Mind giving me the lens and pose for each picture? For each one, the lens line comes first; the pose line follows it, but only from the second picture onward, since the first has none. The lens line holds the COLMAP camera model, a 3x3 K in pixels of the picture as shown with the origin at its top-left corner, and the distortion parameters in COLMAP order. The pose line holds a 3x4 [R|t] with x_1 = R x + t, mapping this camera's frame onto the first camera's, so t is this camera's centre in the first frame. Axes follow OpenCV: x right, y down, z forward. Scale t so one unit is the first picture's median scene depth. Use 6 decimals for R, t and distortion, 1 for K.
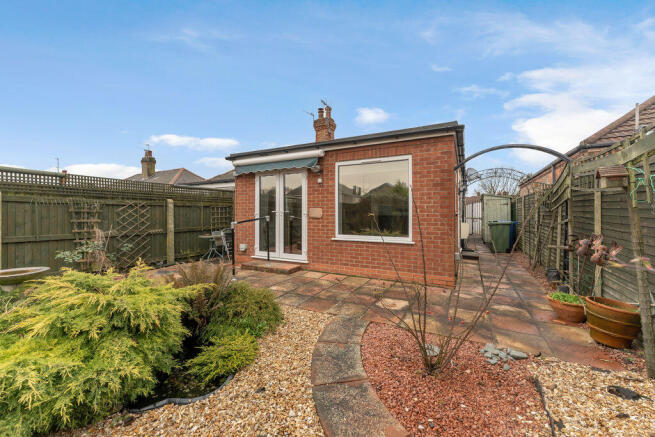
lens RADIAL K [[281.4, 0, 327.5], [0, 281.4, 218.5], [0, 0, 1]] dist [-0.026579, -0.000060]
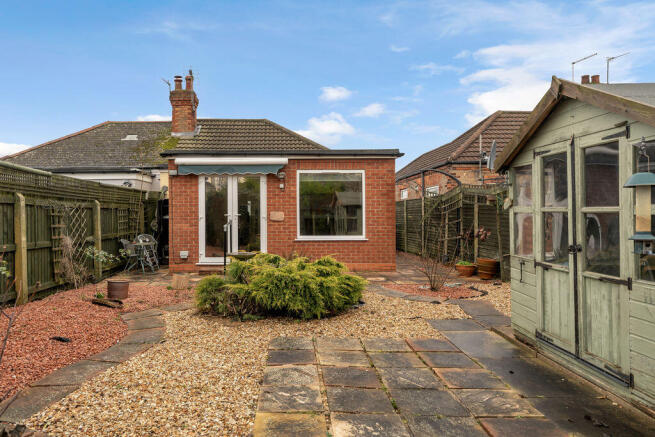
lens RADIAL K [[468.3, 0, 327.5], [0, 468.3, 218.5], [0, 0, 1]] dist [-0.037039, 0.000546]
pose [[0.841841, -0.005329, 0.539699, -0.823380], [0.013045, 0.999860, -0.010474, 0.009918], [-0.539568, 0.015858, 0.841793, -0.574682]]
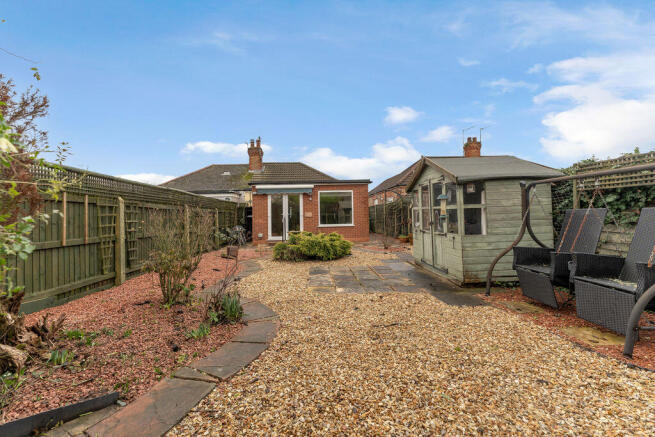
lens RADIAL K [[281.4, 0, 327.5], [0, 281.4, 218.5], [0, 0, 1]] dist [-0.026579, -0.000060]
pose [[0.855416, -0.021200, 0.517508, -0.978047], [0.028229, 0.999585, -0.005712, 0.024267], [-0.517172, 0.019495, 0.855659, -0.821669]]
